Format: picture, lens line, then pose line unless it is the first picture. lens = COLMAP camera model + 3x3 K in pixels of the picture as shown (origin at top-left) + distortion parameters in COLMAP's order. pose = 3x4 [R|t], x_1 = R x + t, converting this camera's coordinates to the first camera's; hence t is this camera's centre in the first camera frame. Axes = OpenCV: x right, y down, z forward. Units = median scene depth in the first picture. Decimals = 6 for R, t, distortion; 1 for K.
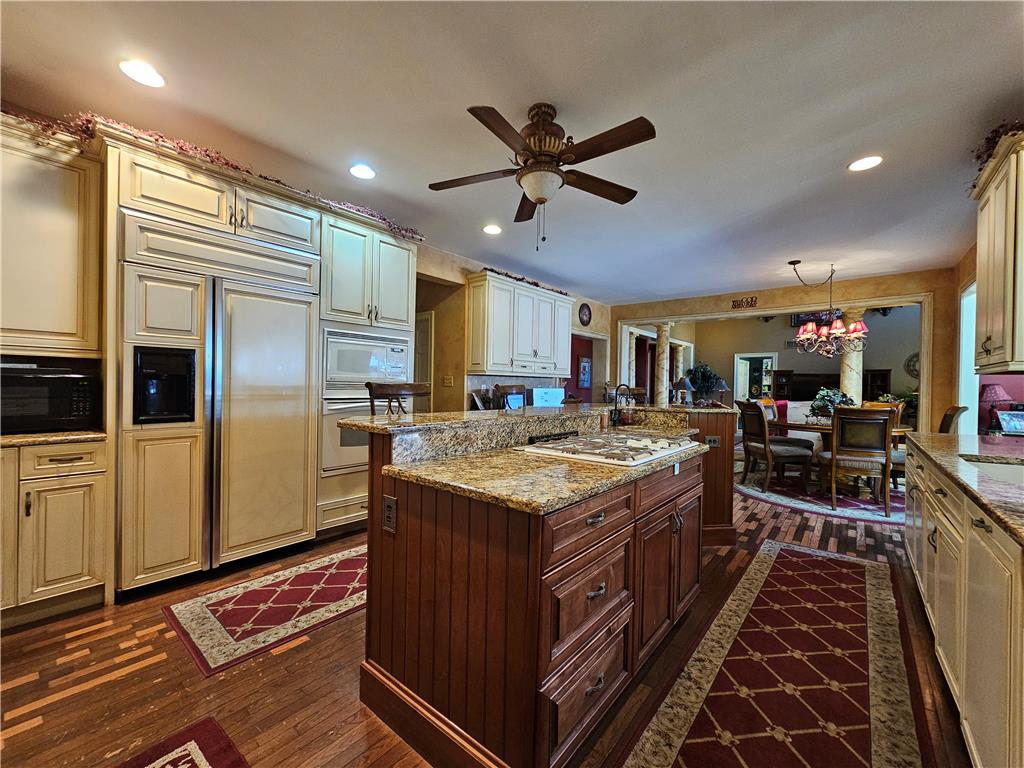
lens RADIAL K [[415.9, 0, 515.4], [0, 415.9, 387.0], [0, 0, 1]] dist [0.001892, -0.001476]
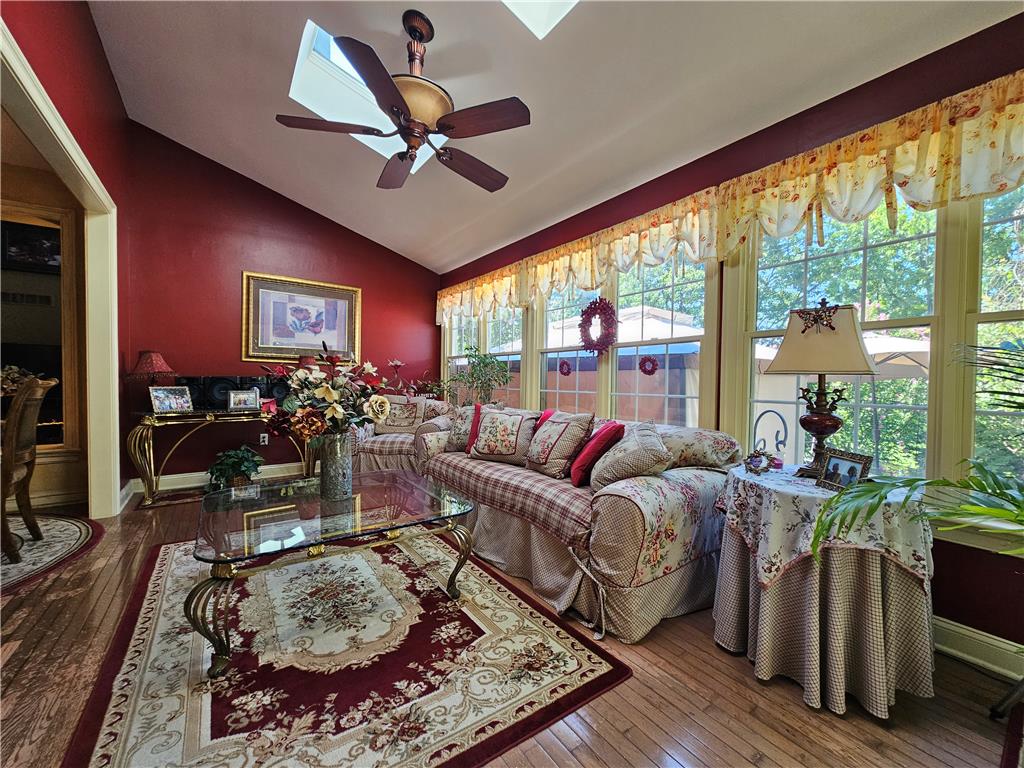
lens RADIAL K [[415.9, 0, 513.8], [0, 415.9, 387.4], [0, 0, 1]] dist [0.001892, -0.001476]
pose [[0.265678, -0.027401, 0.963672, 0.764578], [-0.000768, 0.999590, 0.028635, 0.046682], [-0.964062, -0.008348, 0.265548, 0.245662]]
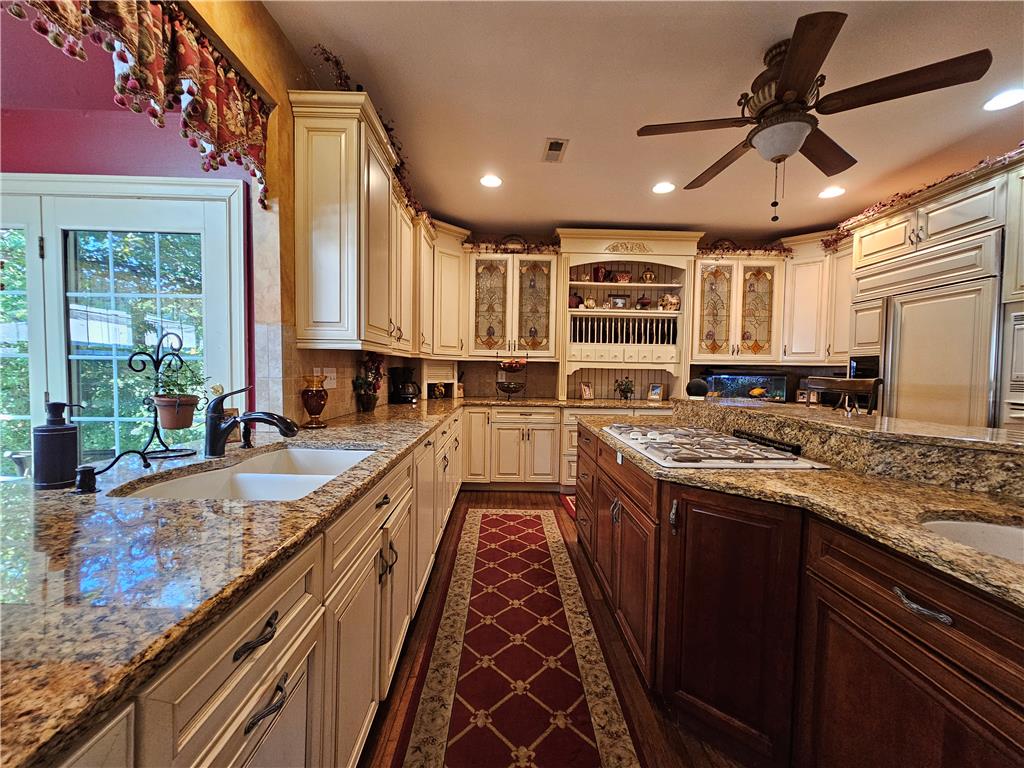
lens RADIAL K [[415.9, 0, 515.4], [0, 415.9, 387.0], [0, 0, 1]] dist [0.001892, -0.001476]
pose [[-0.755908, -0.003340, -0.654669, 0.638020], [-0.033782, 0.998854, 0.033910, 0.002182], [0.653805, 0.047748, -0.755155, 0.824324]]
